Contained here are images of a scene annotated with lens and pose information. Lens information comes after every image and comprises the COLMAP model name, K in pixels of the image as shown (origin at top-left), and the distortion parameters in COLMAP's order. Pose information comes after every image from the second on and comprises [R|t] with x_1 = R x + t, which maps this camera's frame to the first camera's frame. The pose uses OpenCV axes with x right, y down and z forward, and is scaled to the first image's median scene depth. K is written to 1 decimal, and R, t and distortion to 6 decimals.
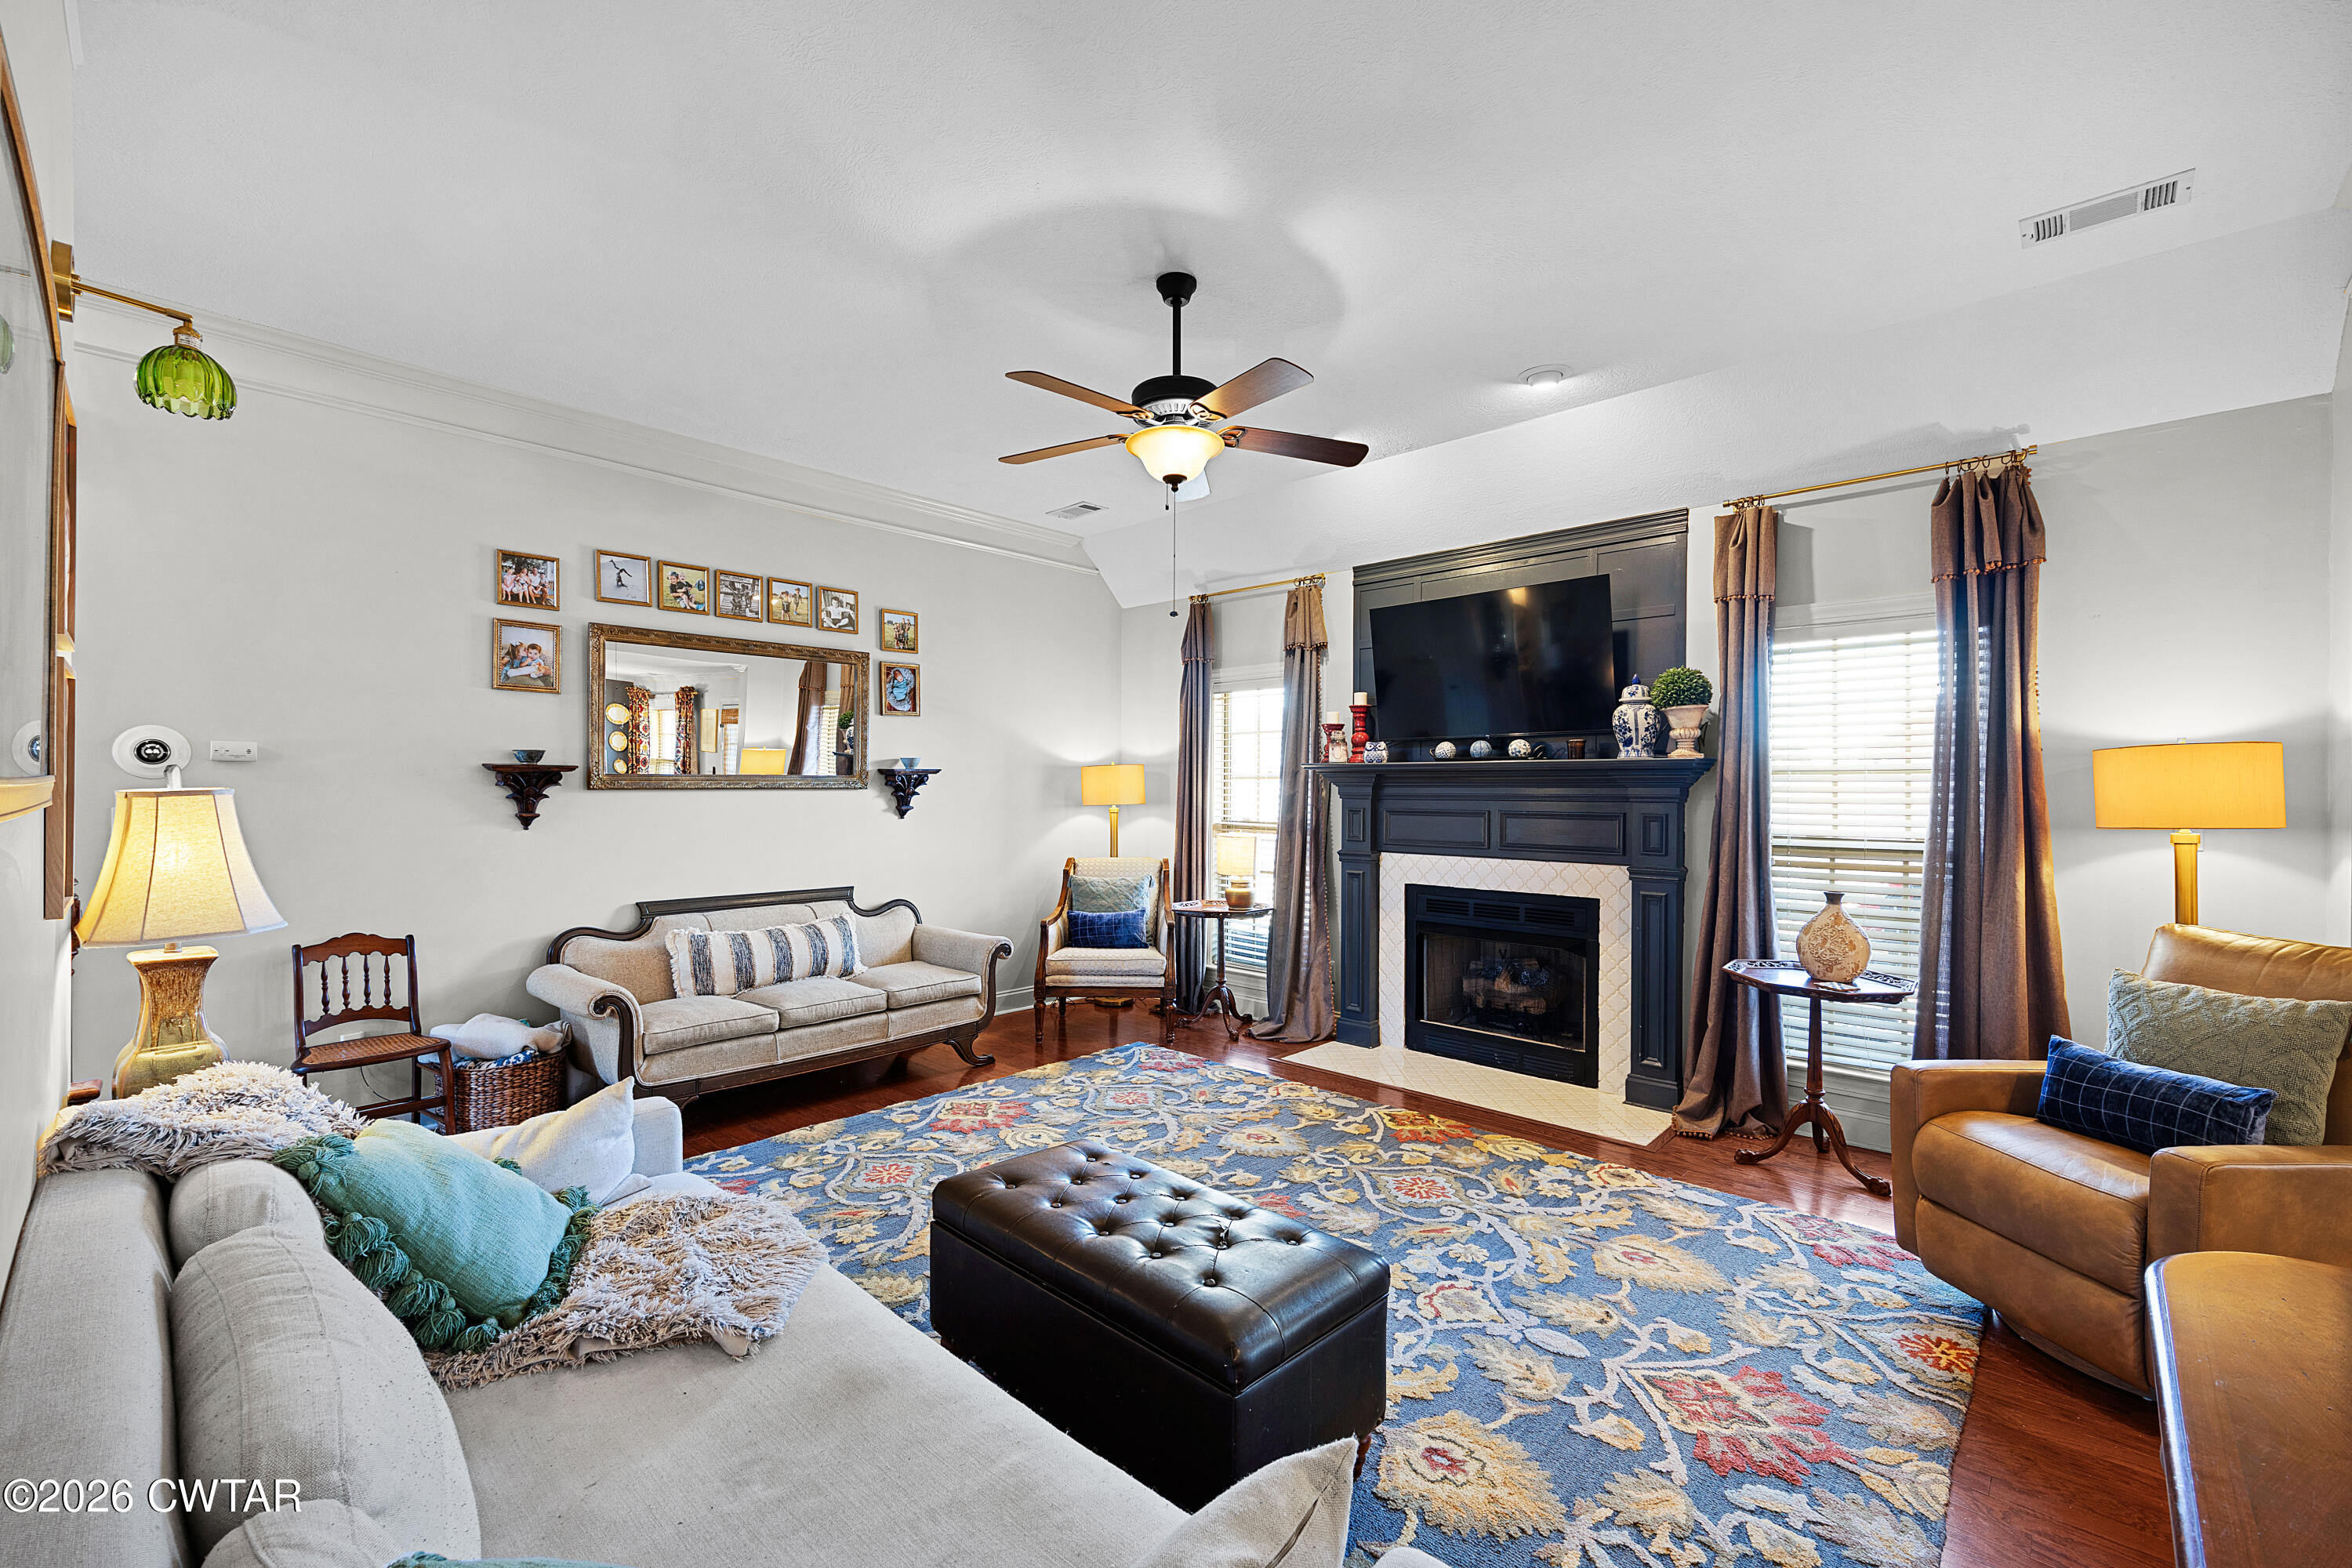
lens RADIAL K [[973.1, 0, 1178.6], [0, 973.1, 787.0], [0, 0, 1]] dist [-0.004222, 0.004140]
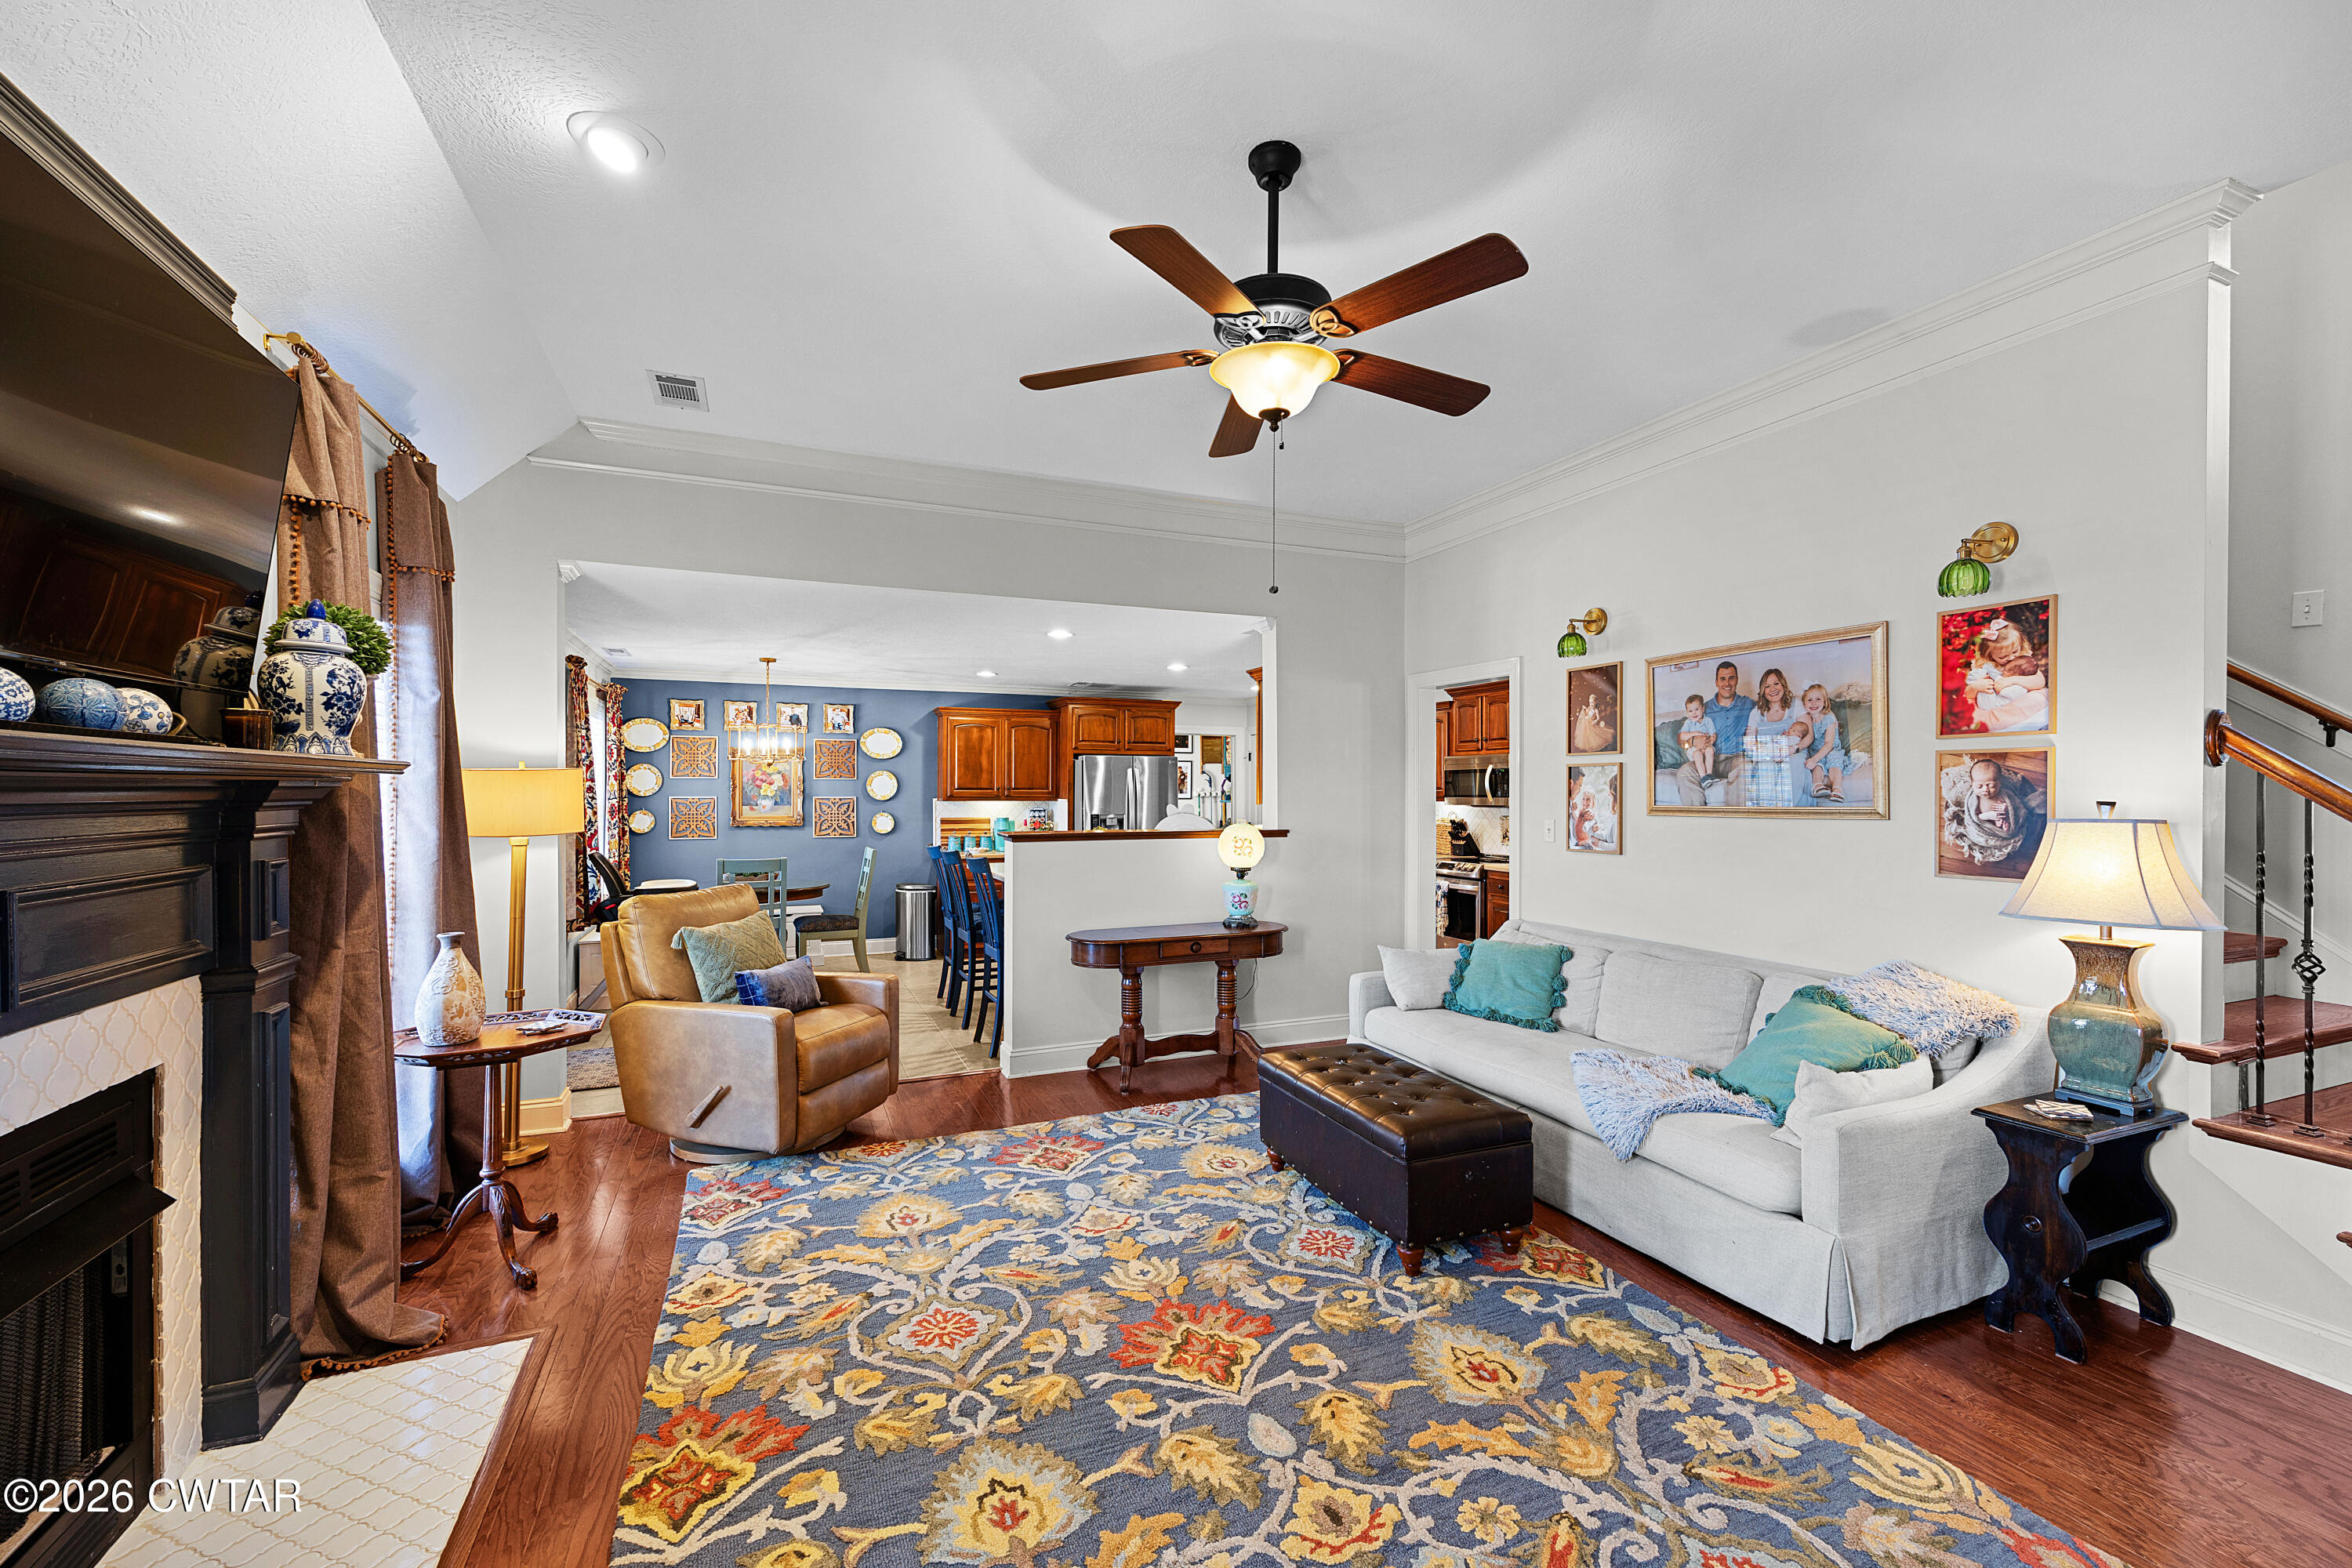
lens RADIAL K [[973.1, 0, 1189.1], [0, 973.1, 784.2], [0, 0, 1]] dist [-0.004222, 0.004140]
pose [[-0.920470, -0.003948, 0.390794, -0.186477], [-0.007146, 0.999952, -0.006728, -0.013334], [-0.390748, -0.008986, -0.920454, 1.322929]]
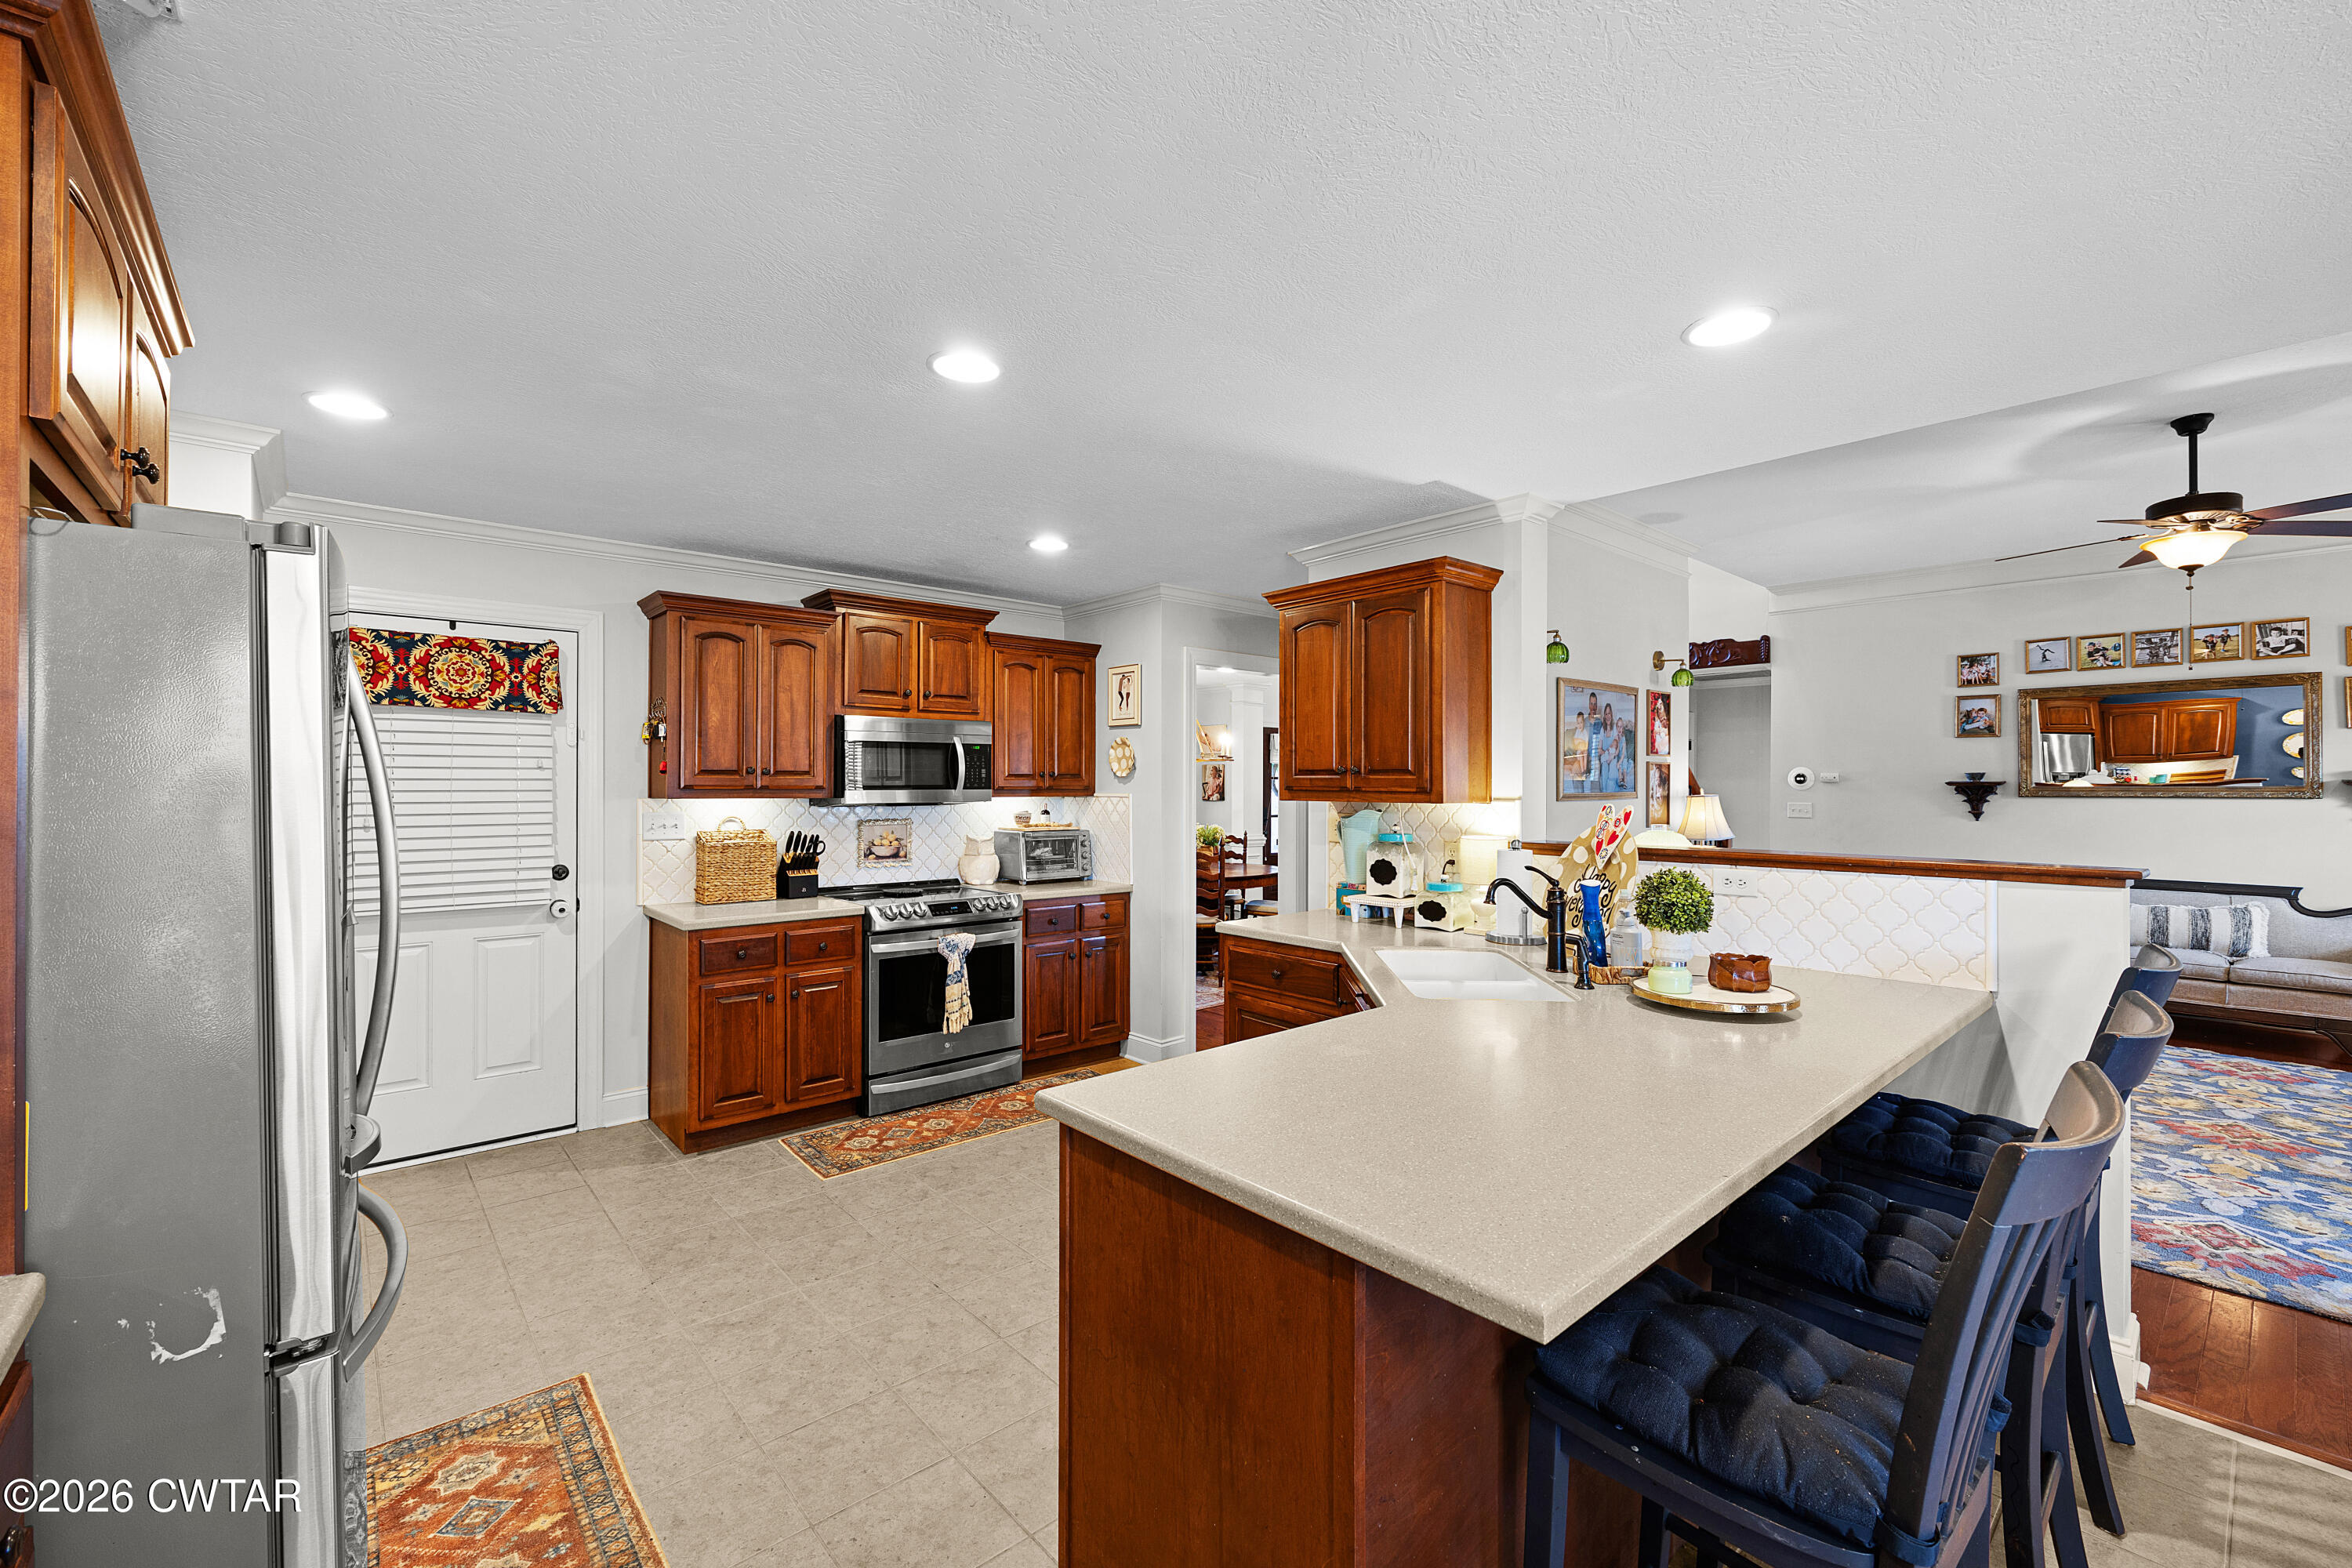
lens RADIAL K [[973.1, 0, 1188.8], [0, 973.1, 785.2], [0, 0, 1]] dist [-0.004222, 0.004140]
pose [[-0.088282, -0.004847, -0.996084, 1.096383], [-0.003056, 0.999985, -0.004595, -0.005236], [0.996091, 0.002638, -0.088296, -0.187979]]
